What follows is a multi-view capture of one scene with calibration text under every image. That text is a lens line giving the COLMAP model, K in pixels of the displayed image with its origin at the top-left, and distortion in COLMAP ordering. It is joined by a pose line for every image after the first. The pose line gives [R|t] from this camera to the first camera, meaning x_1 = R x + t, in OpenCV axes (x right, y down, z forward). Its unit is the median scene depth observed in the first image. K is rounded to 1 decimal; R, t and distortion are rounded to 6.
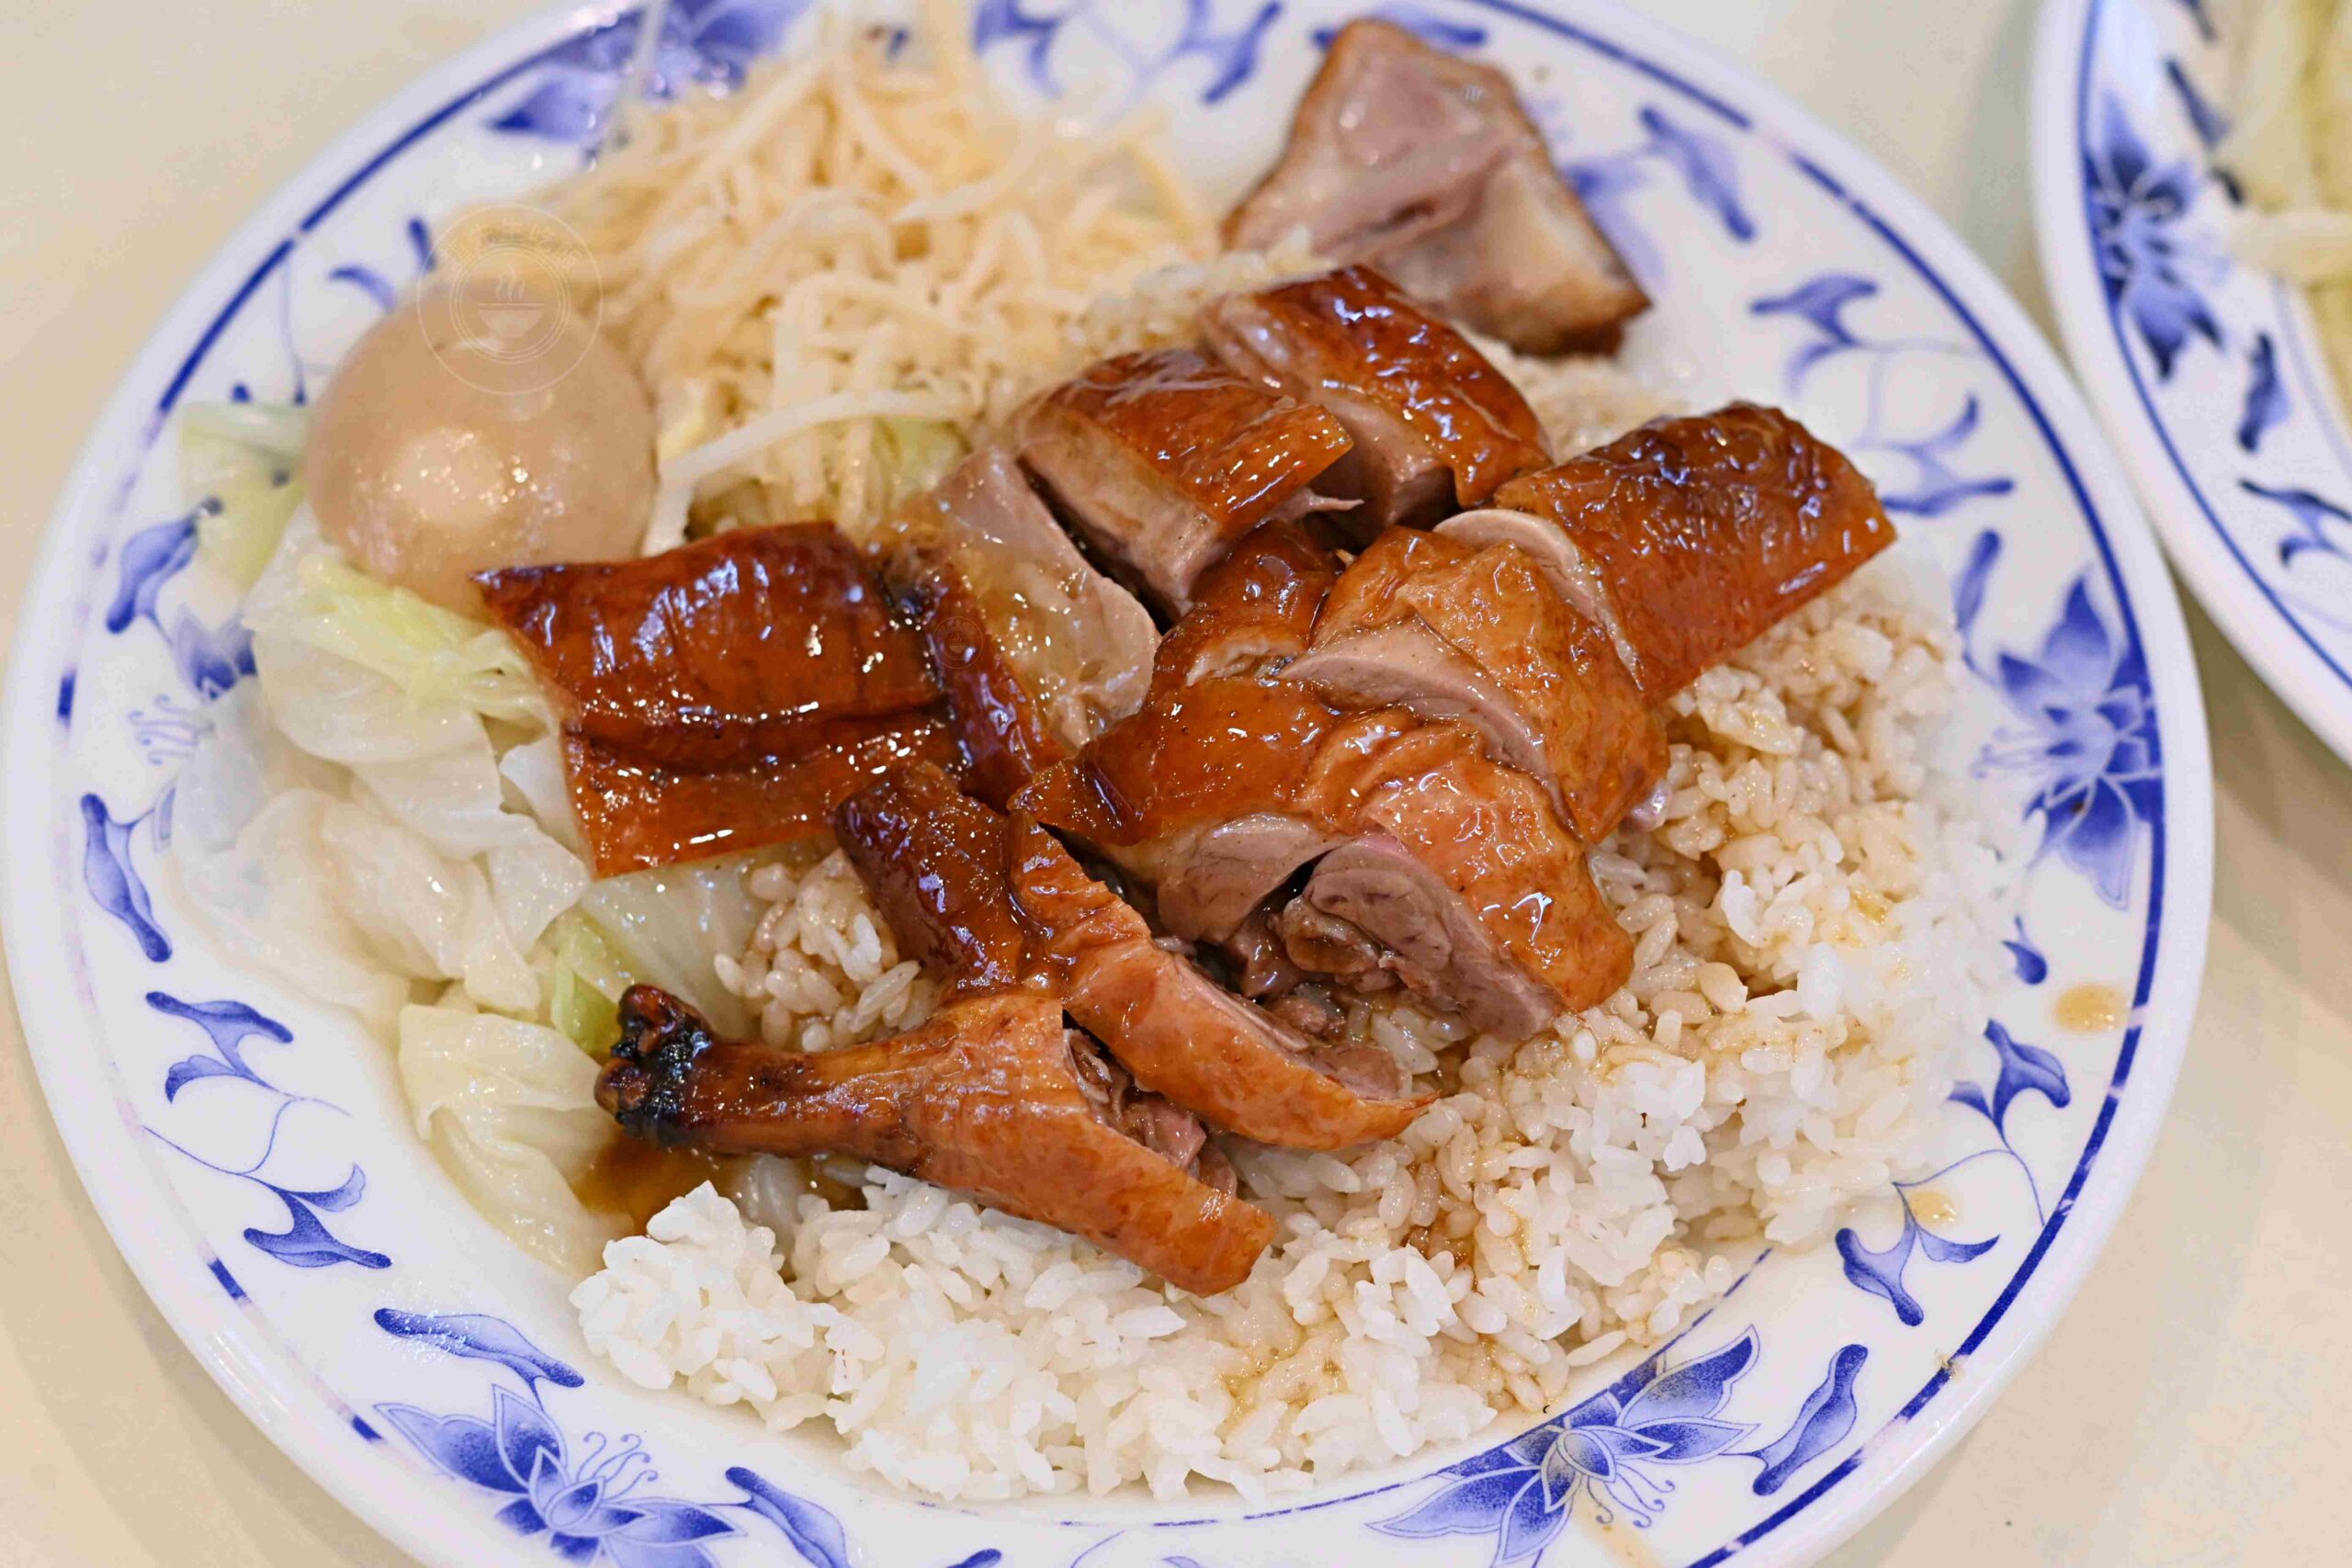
lens RADIAL K [[5239.3, 0, 1176.0], [0, 5239.3, 784.0], [0, 0, 1]] dist [0.007978, -0.071335]
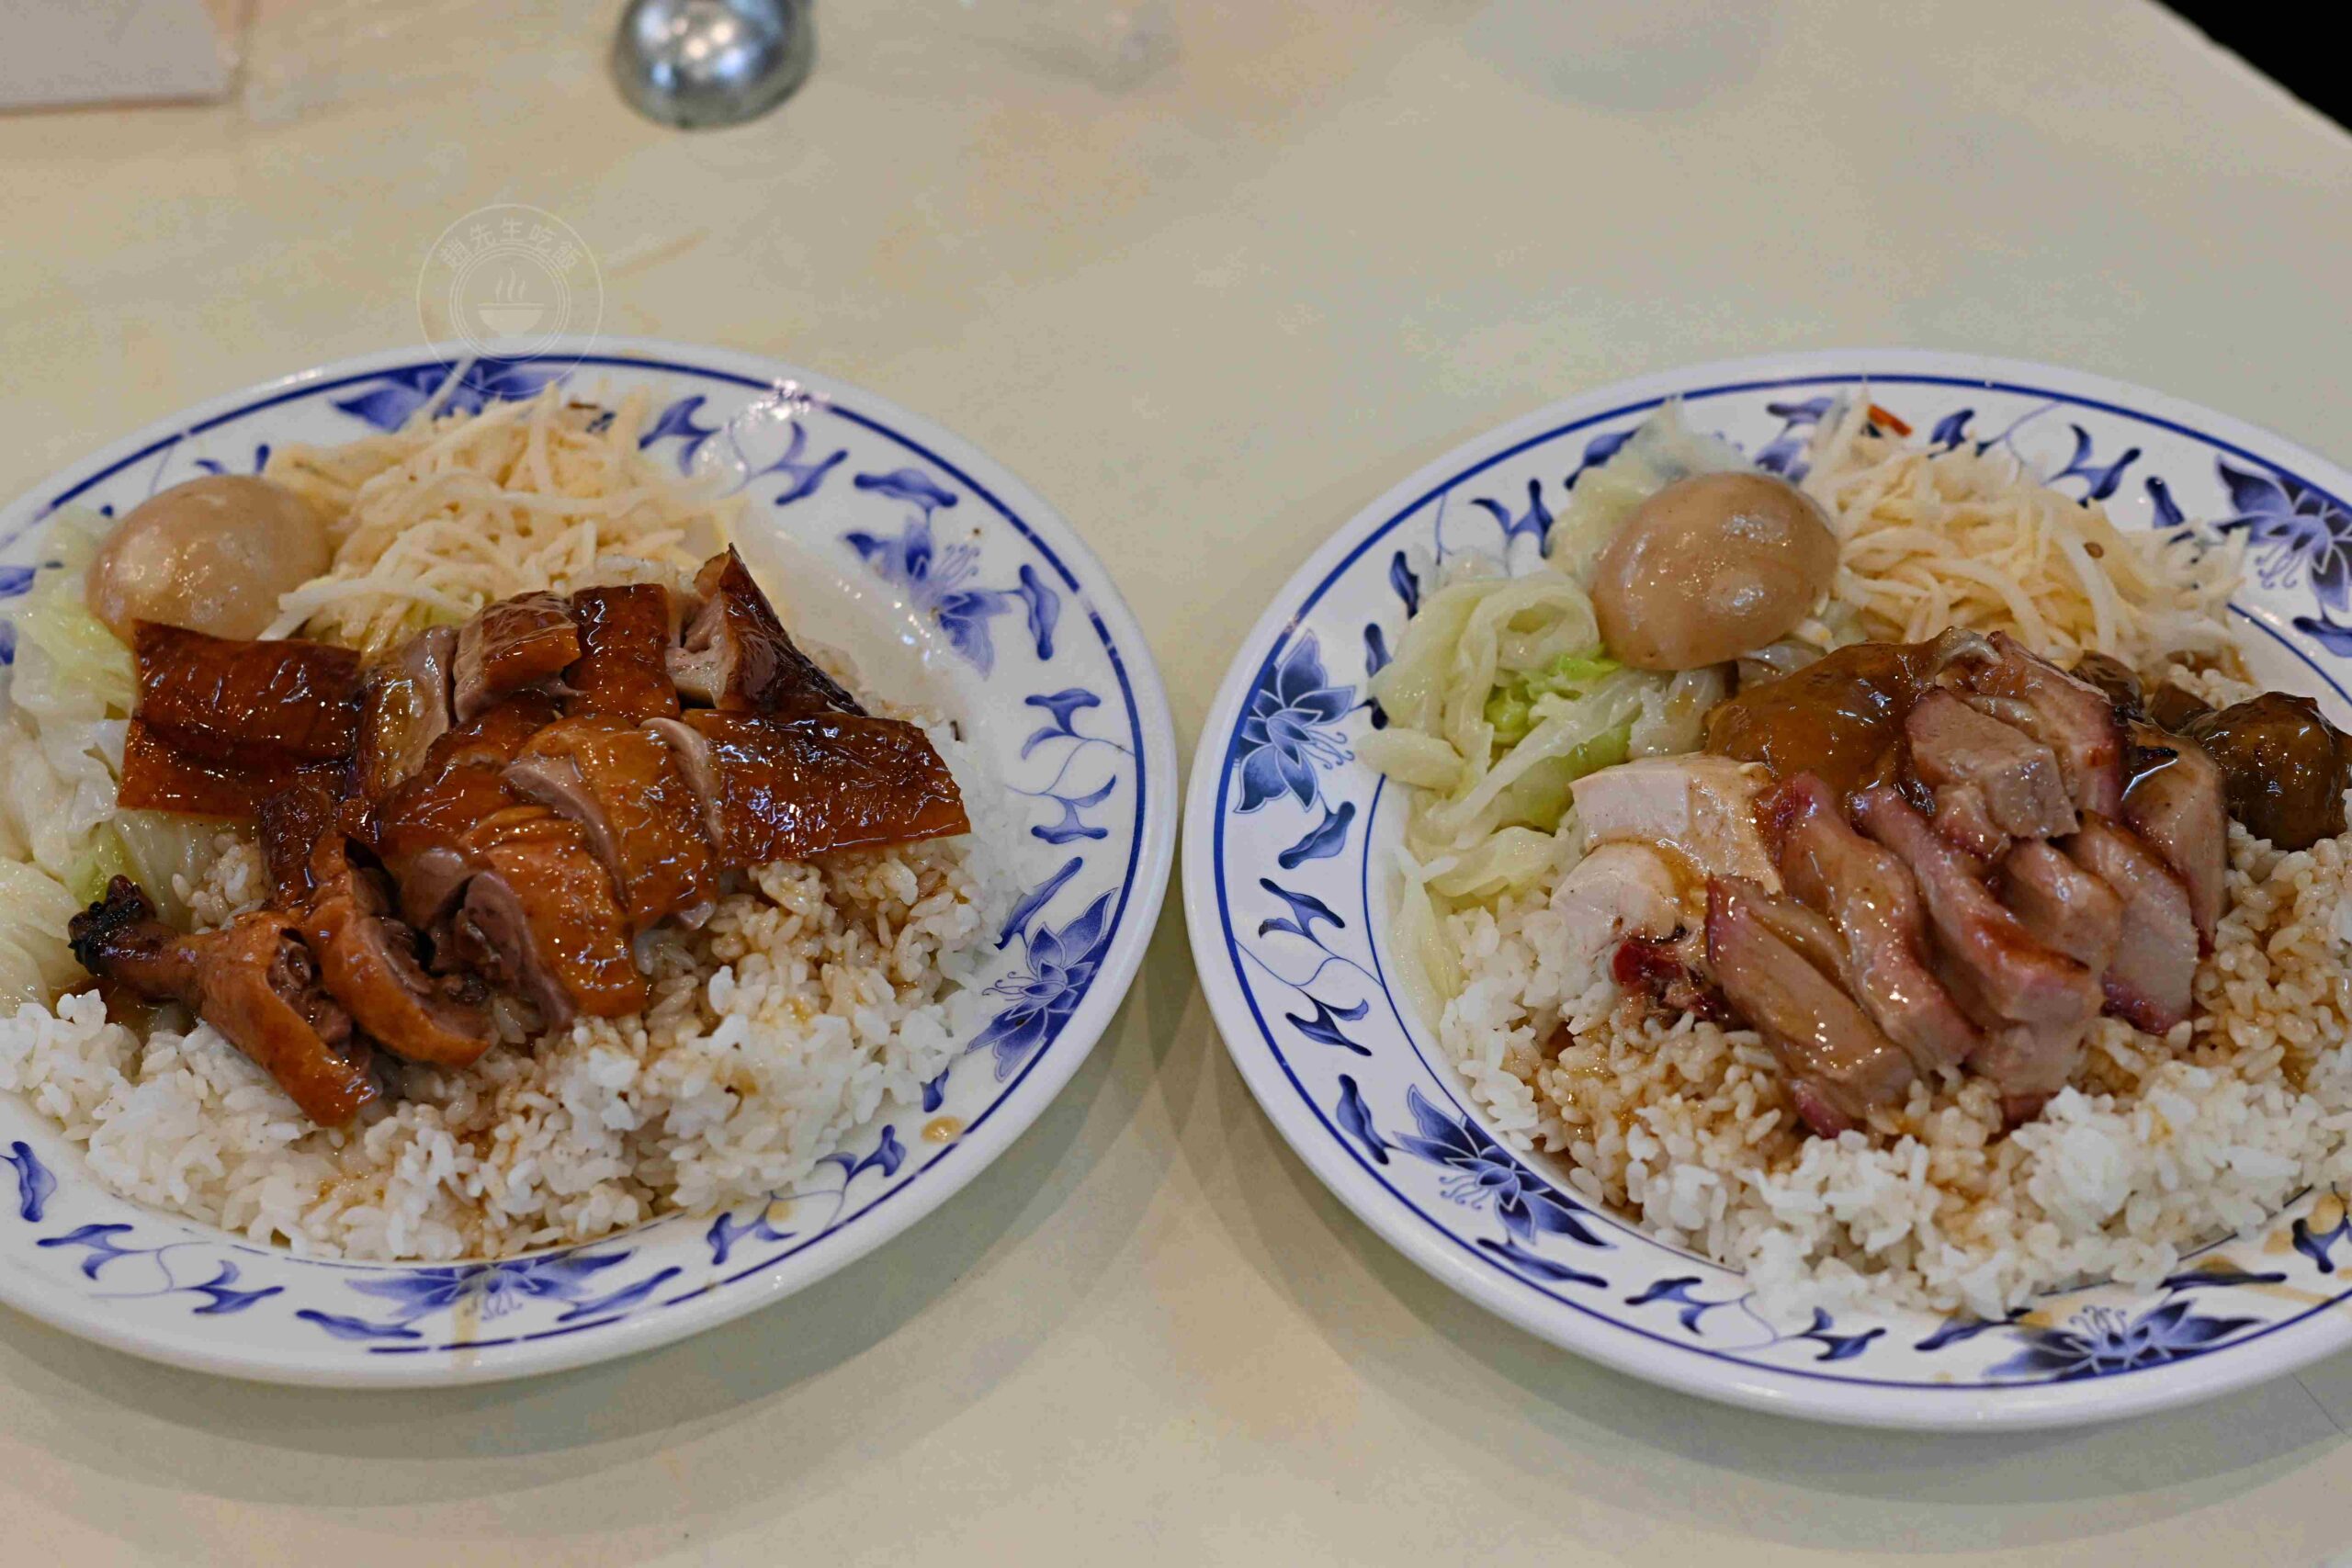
lens RADIAL K [[5239.3, 0, 1176.0], [0, 5239.3, 784.0], [0, 0, 1]] dist [0.007978, -0.071335]
pose [[0.912779, 0.236325, -0.333145, 0.712712], [-0.294827, 0.945686, -0.136945, 0.135017], [0.282687, 0.223221, 0.932878, -0.406644]]
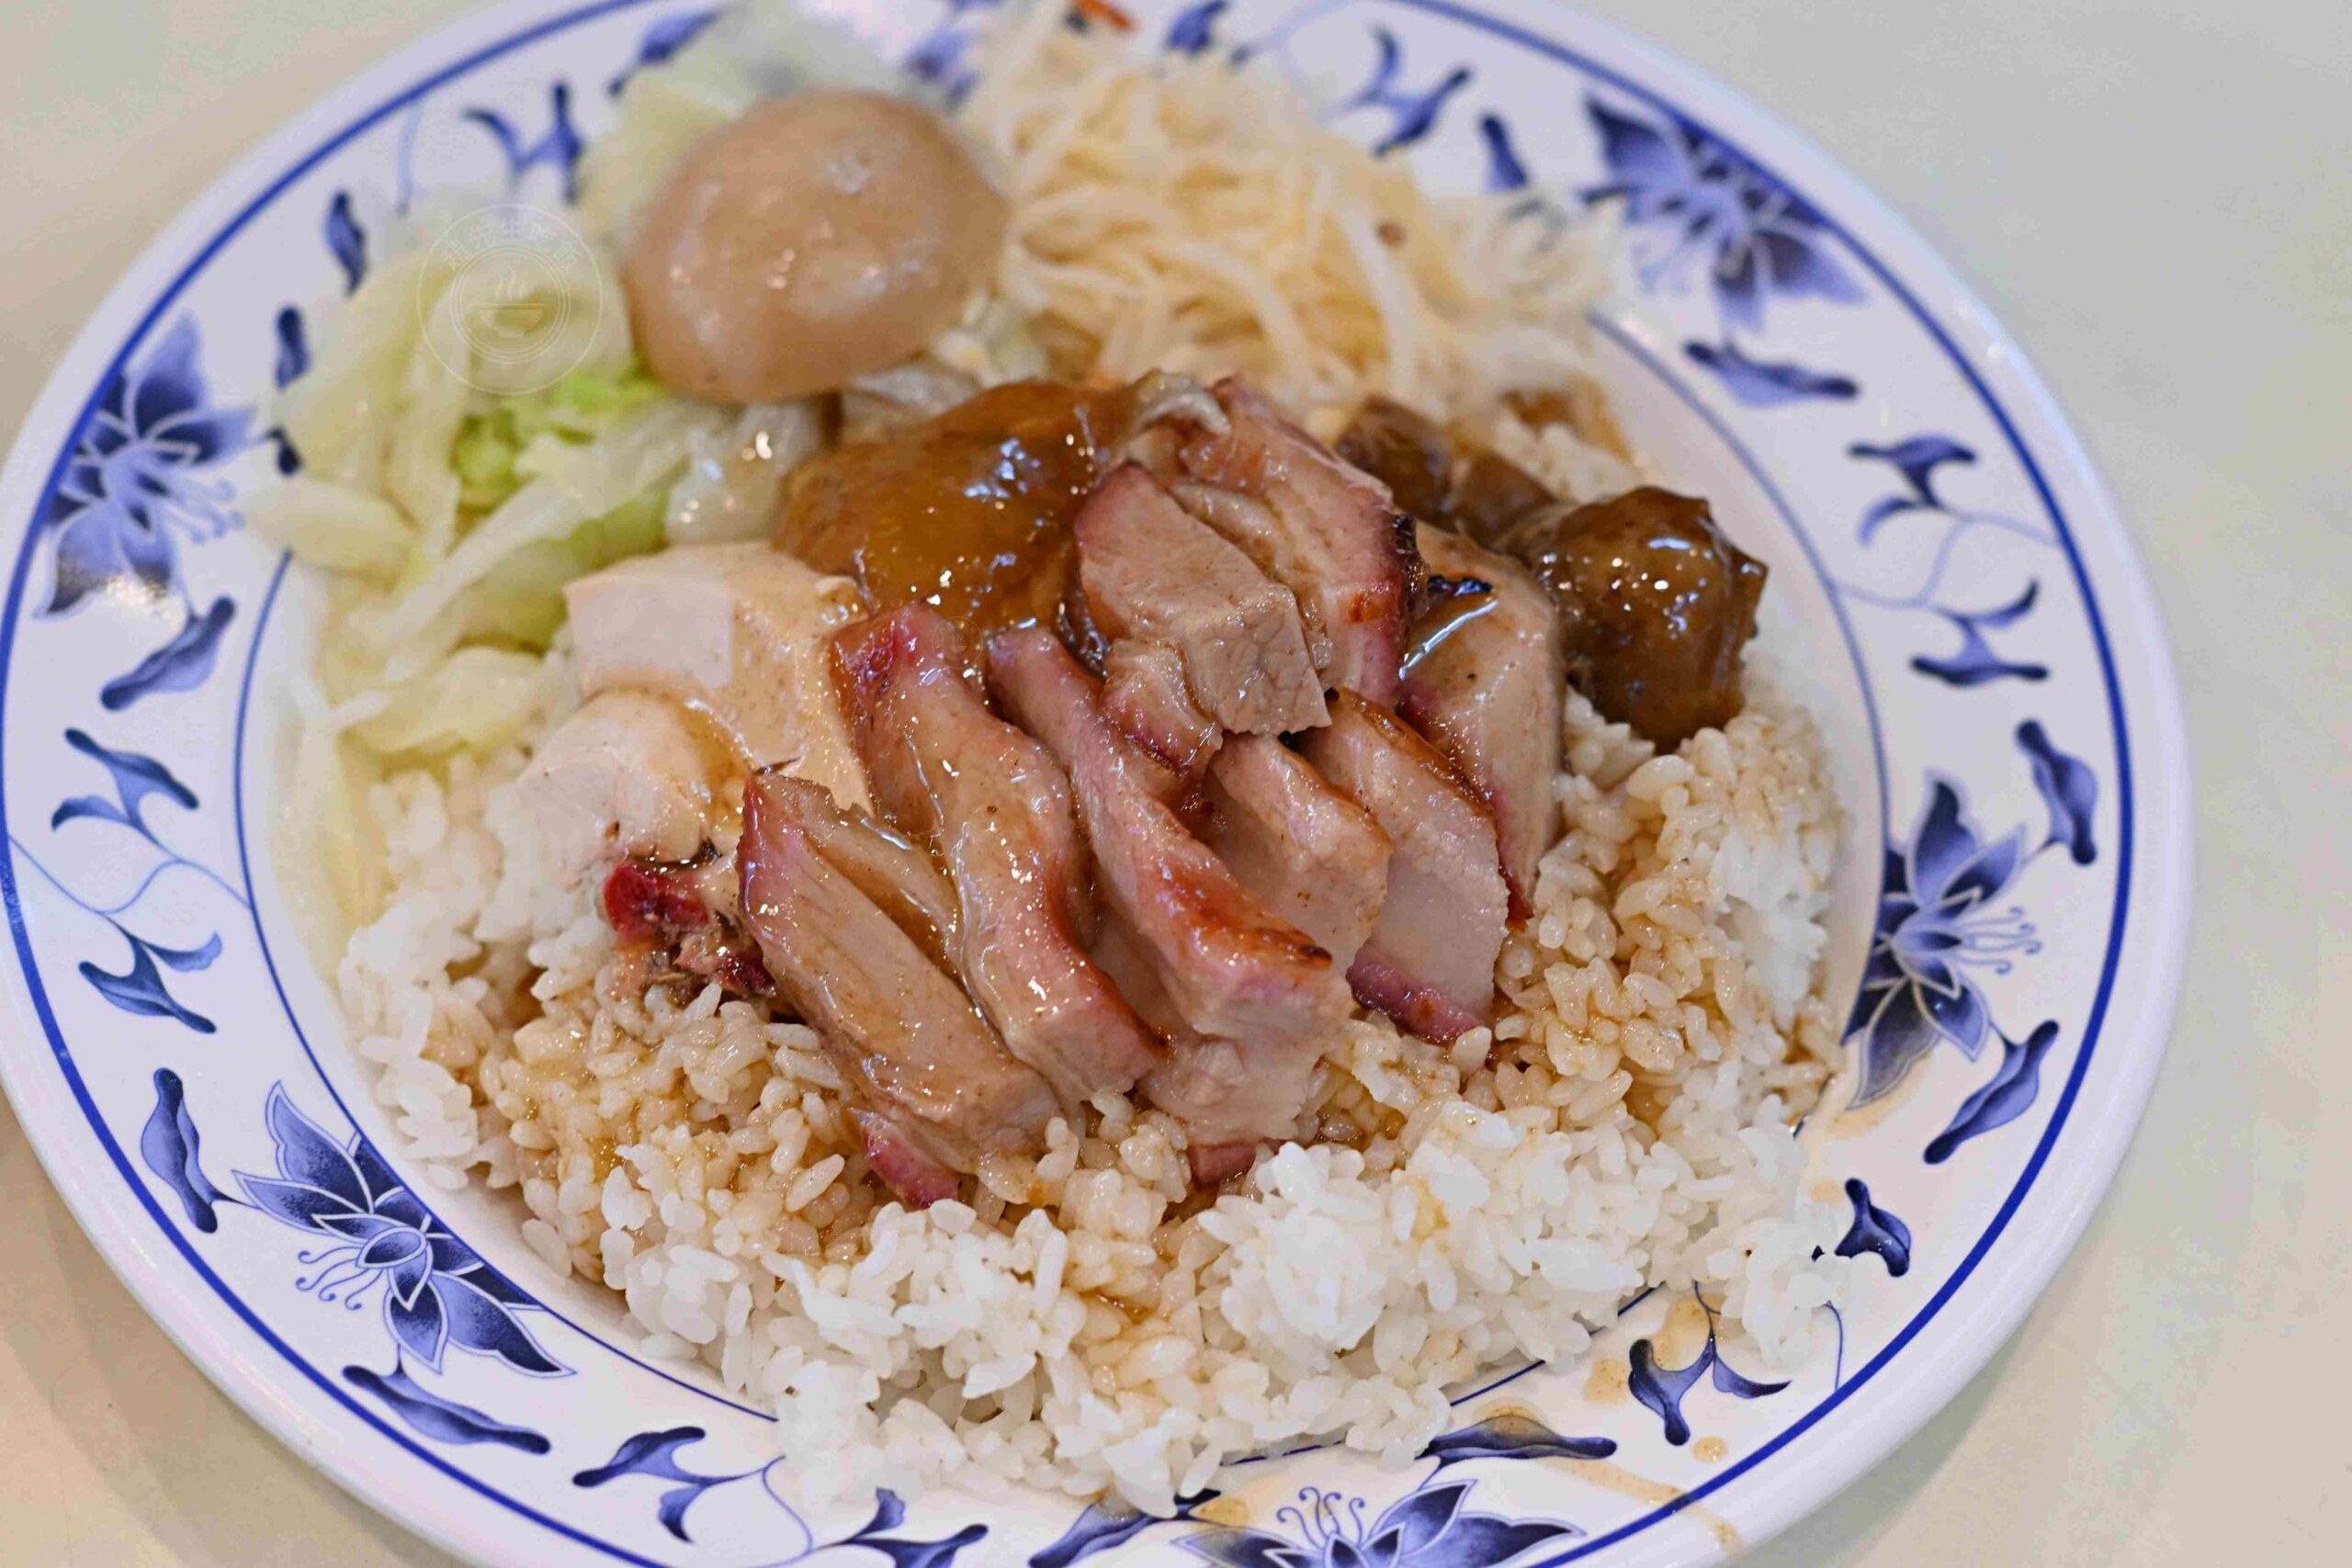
lens RADIAL K [[5239.3, 0, 1176.0], [0, 5239.3, 784.0], [0, 0, 1]] dist [0.007978, -0.071335]
pose [[0.934475, 0.295825, -0.198101, 0.618696], [-0.311401, 0.948855, -0.051998, -0.063439], [0.172587, 0.110280, 0.978801, 0.128330]]
